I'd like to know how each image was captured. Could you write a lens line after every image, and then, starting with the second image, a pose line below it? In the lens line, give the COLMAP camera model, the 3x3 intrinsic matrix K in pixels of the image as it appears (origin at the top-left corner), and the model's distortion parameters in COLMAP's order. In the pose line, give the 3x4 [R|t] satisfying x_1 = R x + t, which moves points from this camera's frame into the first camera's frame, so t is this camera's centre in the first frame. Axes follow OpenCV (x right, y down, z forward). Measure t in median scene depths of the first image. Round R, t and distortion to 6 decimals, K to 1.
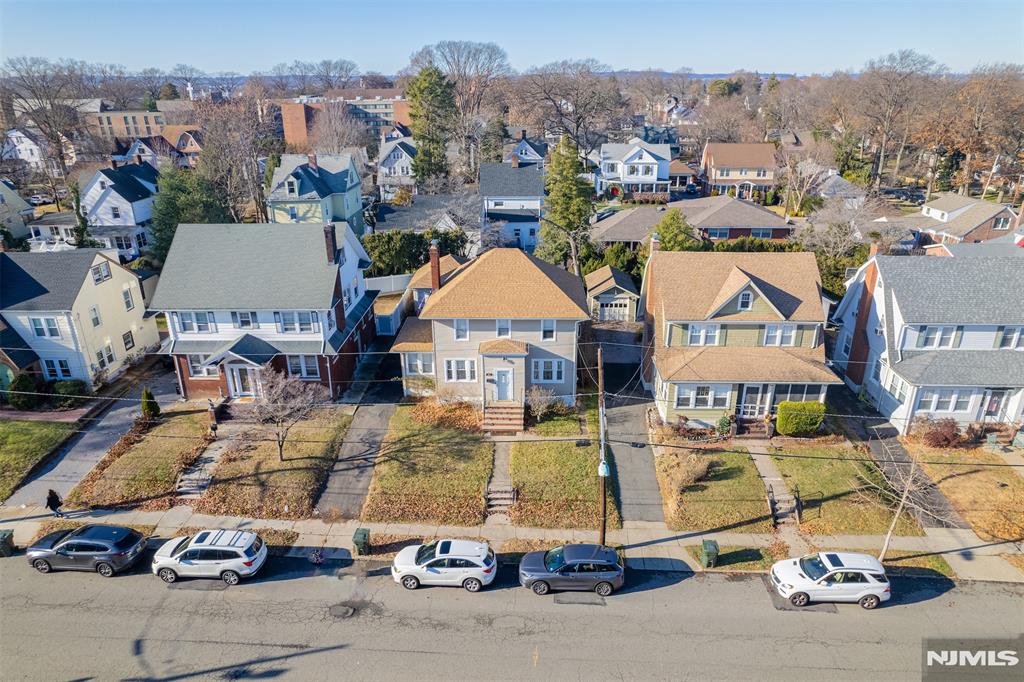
lens RADIAL K [[647.1, 0, 512.1], [0, 647.1, 340.0], [0, 0, 1]] dist [-0.041324, 0.019927]
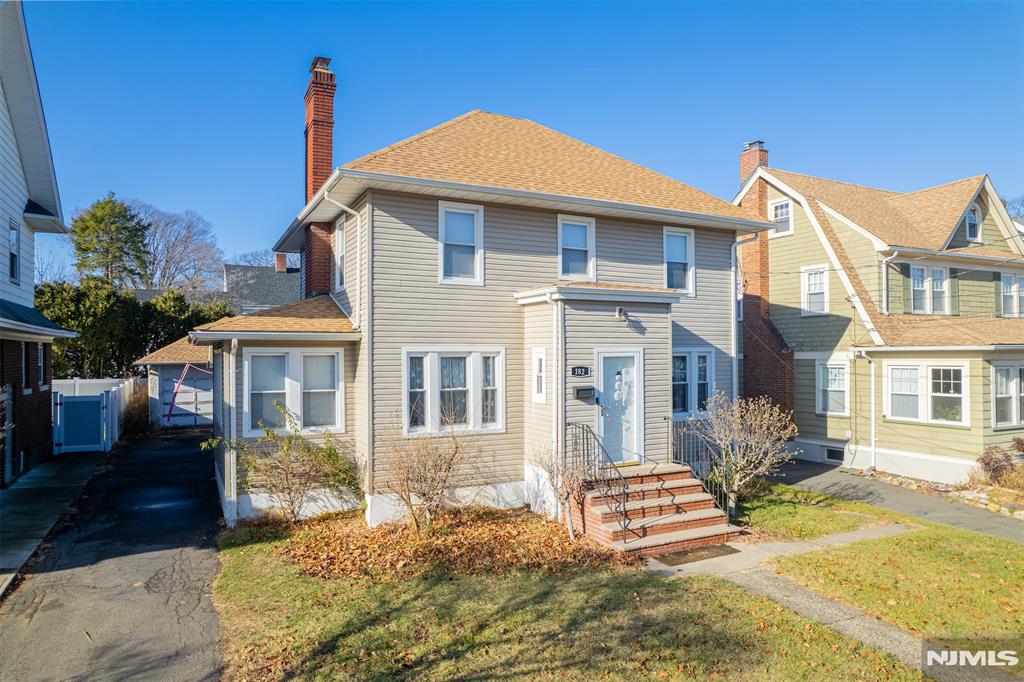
lens RADIAL K [[647.1, 0, 506.5], [0, 647.1, 345.3], [0, 0, 1]] dist [-0.041324, 0.019927]
pose [[0.881147, 0.013267, 0.472656, -0.204987], [0.172889, 0.921351, -0.348168, 0.139629], [-0.440101, 0.388504, 0.809552, 0.758166]]
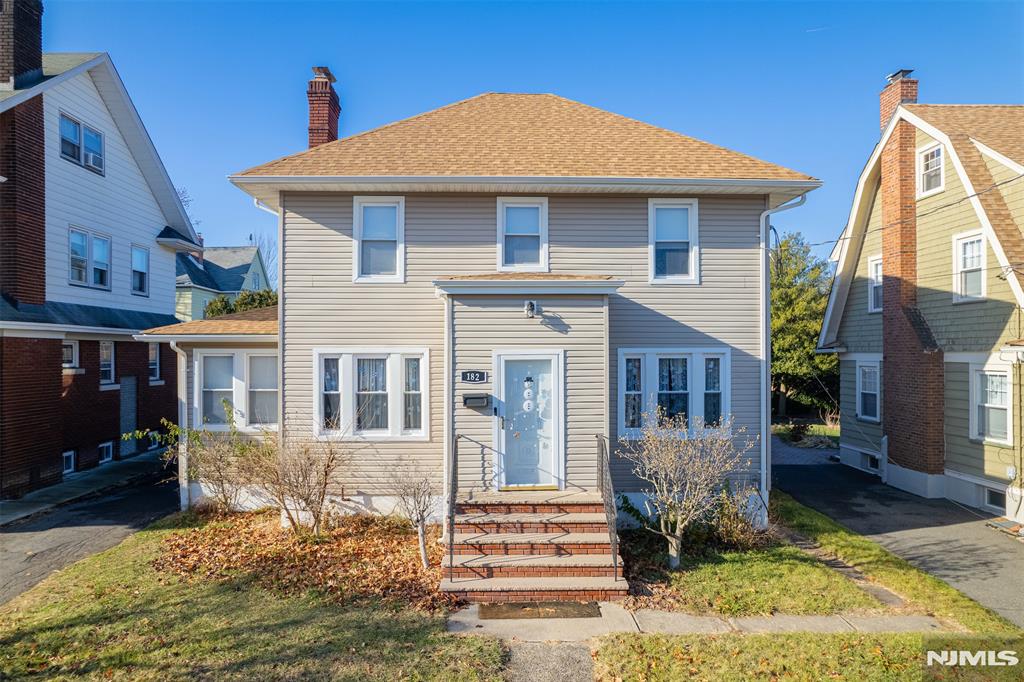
lens RADIAL K [[647.1, 0, 511.9], [0, 647.1, 346.6], [0, 0, 1]] dist [-0.041324, 0.019927]
pose [[0.998431, 0.008749, 0.055304, -0.033842], [0.012980, 0.924648, -0.380602, 0.140590], [-0.054467, 0.380723, 0.923084, 0.744338]]
